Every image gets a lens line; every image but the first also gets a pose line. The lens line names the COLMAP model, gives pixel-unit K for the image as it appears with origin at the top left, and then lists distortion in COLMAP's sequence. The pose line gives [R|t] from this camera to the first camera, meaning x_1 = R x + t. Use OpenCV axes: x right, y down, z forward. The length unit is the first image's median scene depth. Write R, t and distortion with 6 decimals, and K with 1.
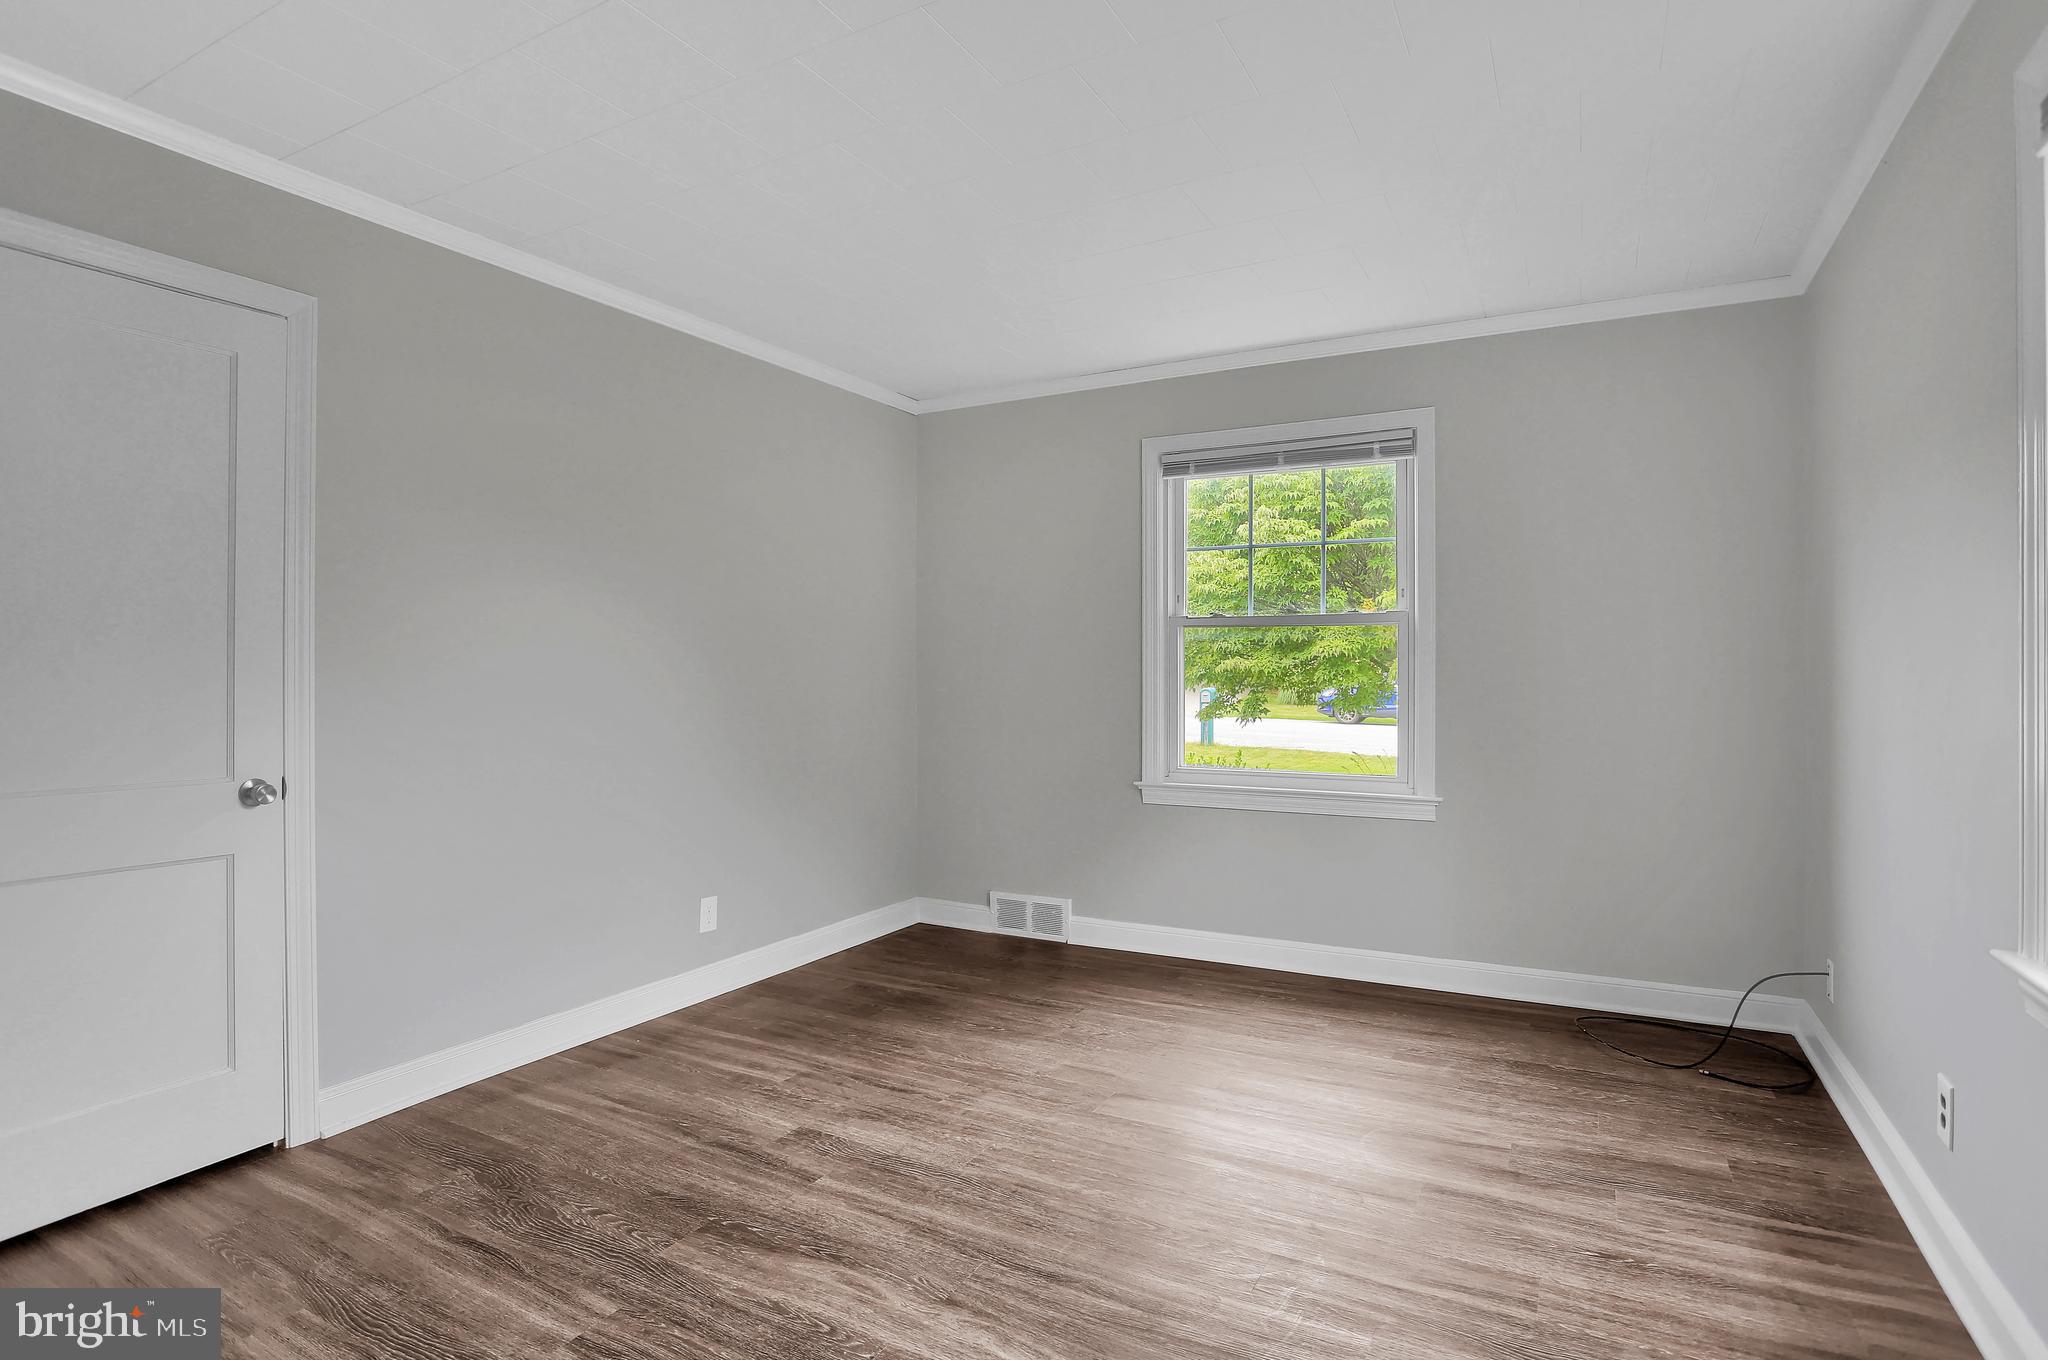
lens RADIAL K [[1043.0, 0, 1019.2], [0, 1043.0, 643.4], [0, 0, 1]] dist [-0.067916, 0.029313]
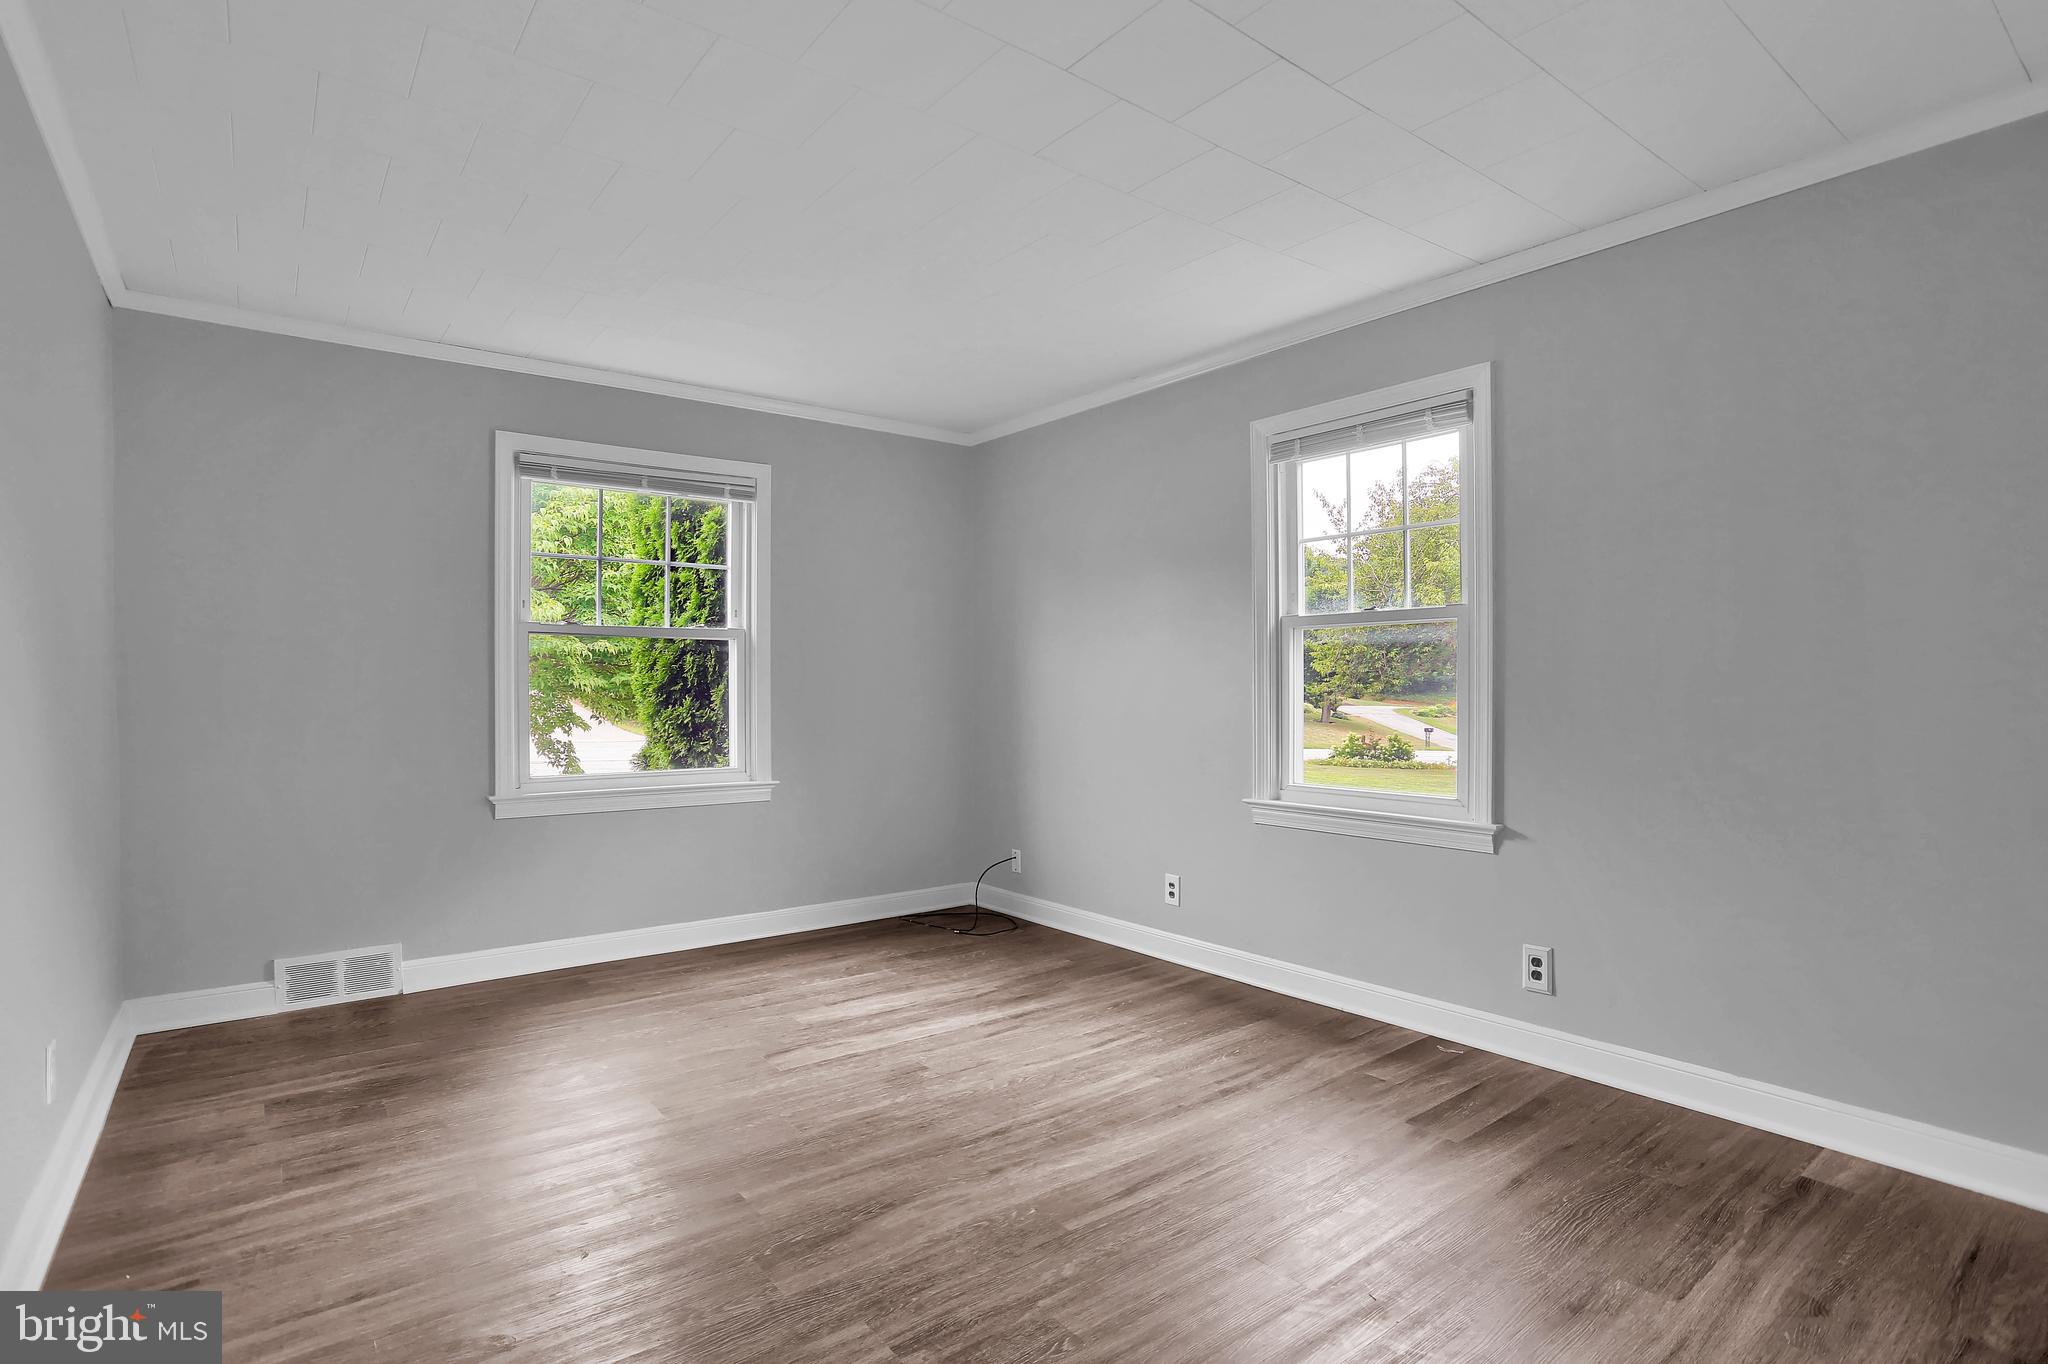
lens RADIAL K [[1021.3, 0, 1029.1], [0, 1021.3, 677.3], [0, 0, 1]] dist [-0.064757, 0.025741]
pose [[0.388445, 0.006382, 0.921450, -0.907266], [-0.025109, 0.999678, 0.003661, 0.018080], [-0.921130, -0.024559, 0.388480, 0.364399]]
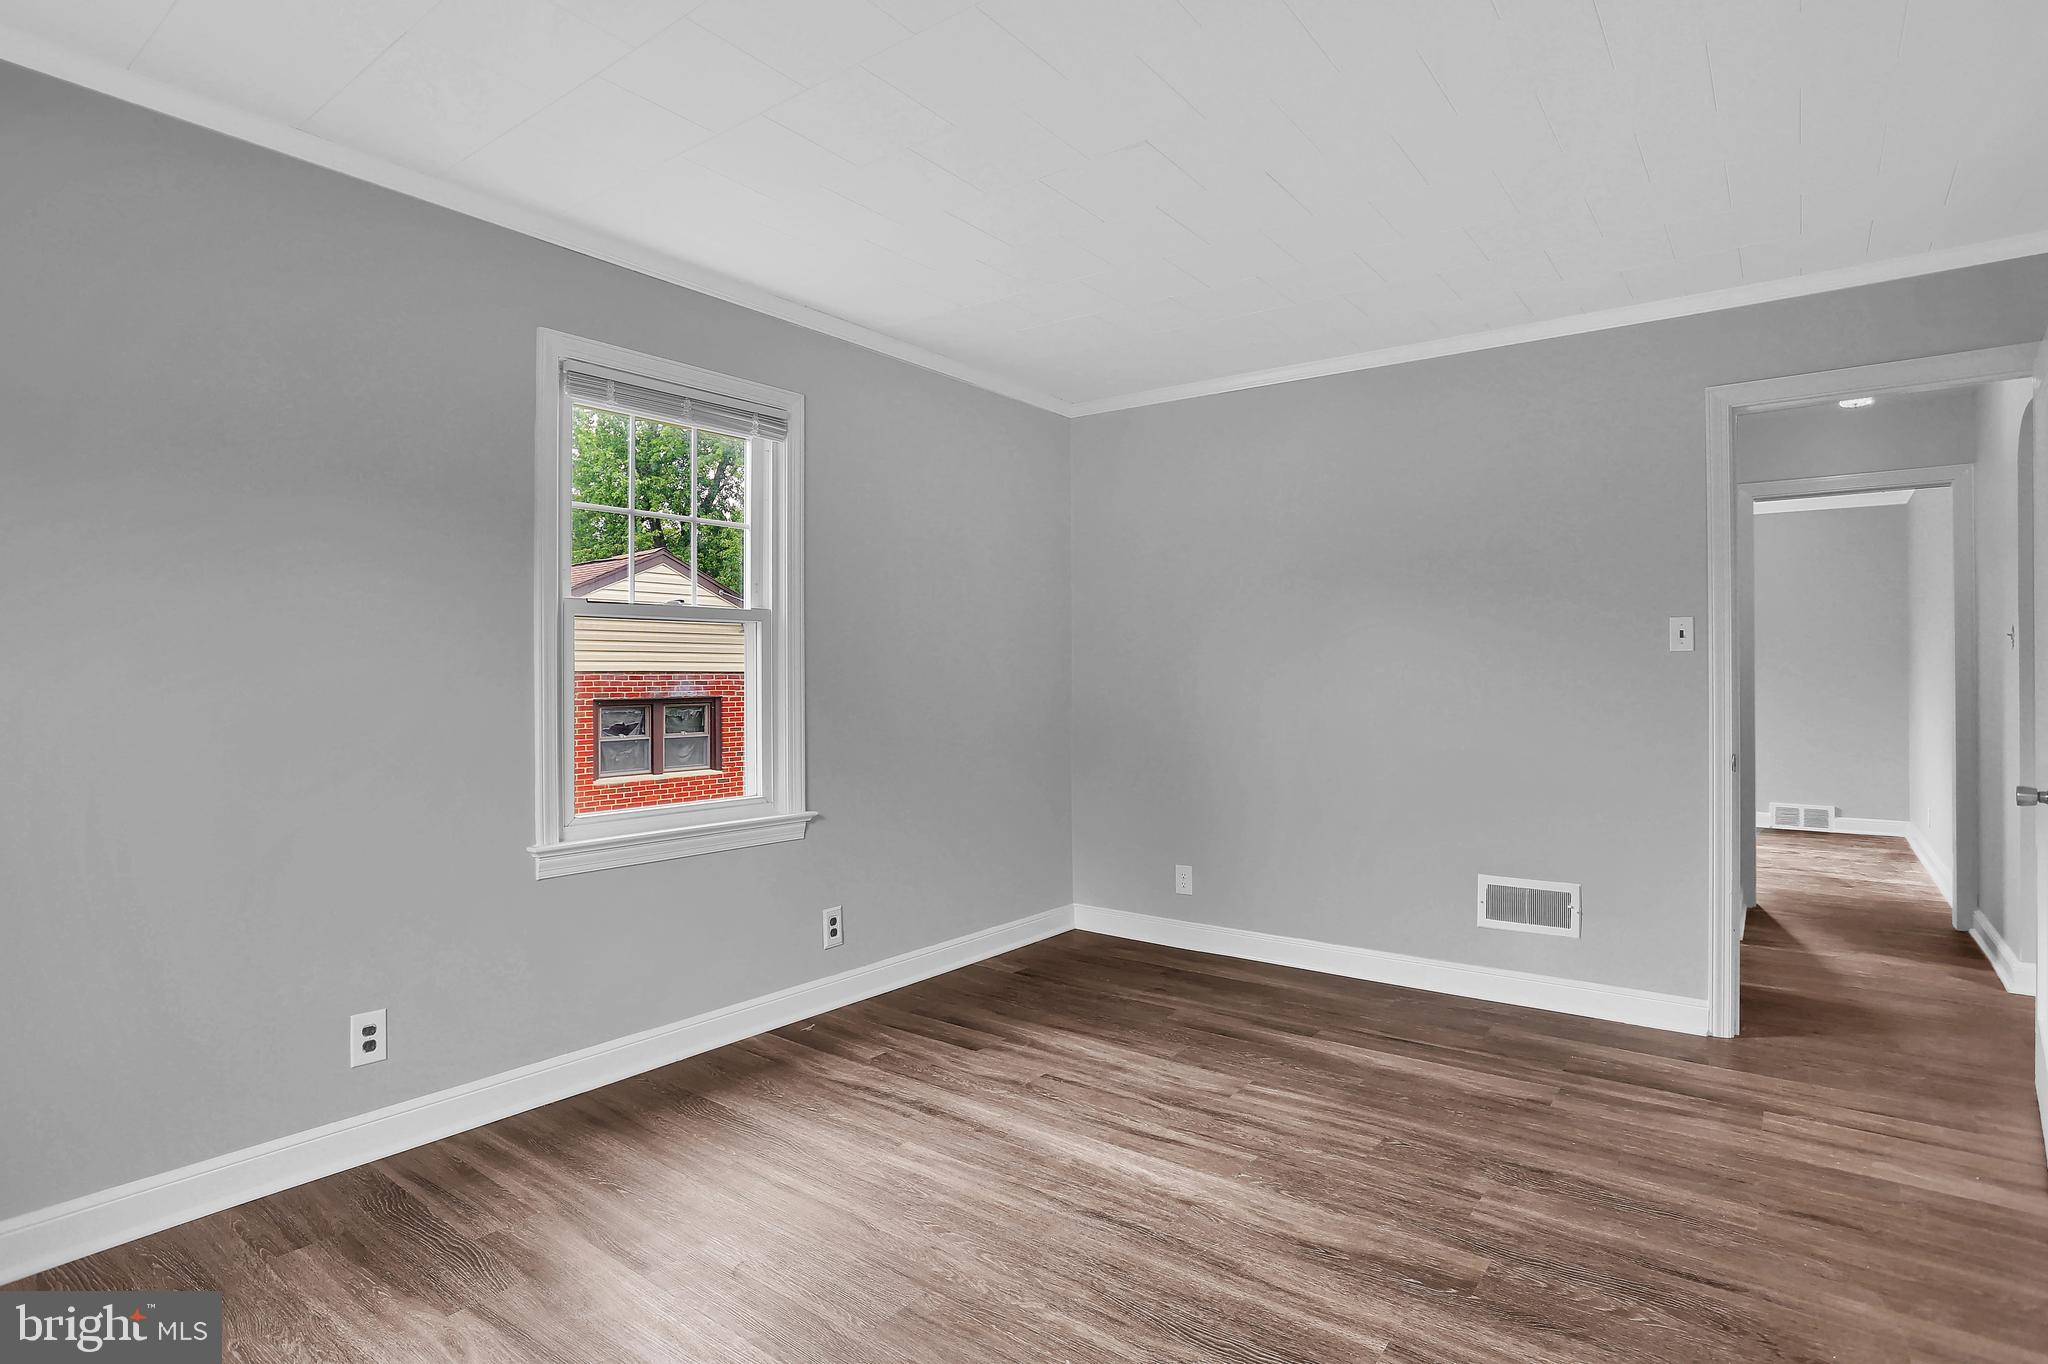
lens RADIAL K [[1030.0, 0, 1021.0], [0, 1030.0, 668.0], [0, 0, 1]] dist [-0.073922, 0.026967]
pose [[-0.989497, 0.006564, 0.144404, -0.036861], [0.000711, 0.999177, -0.040546, 0.049506], [-0.144551, -0.040018, -0.988688, 1.664202]]
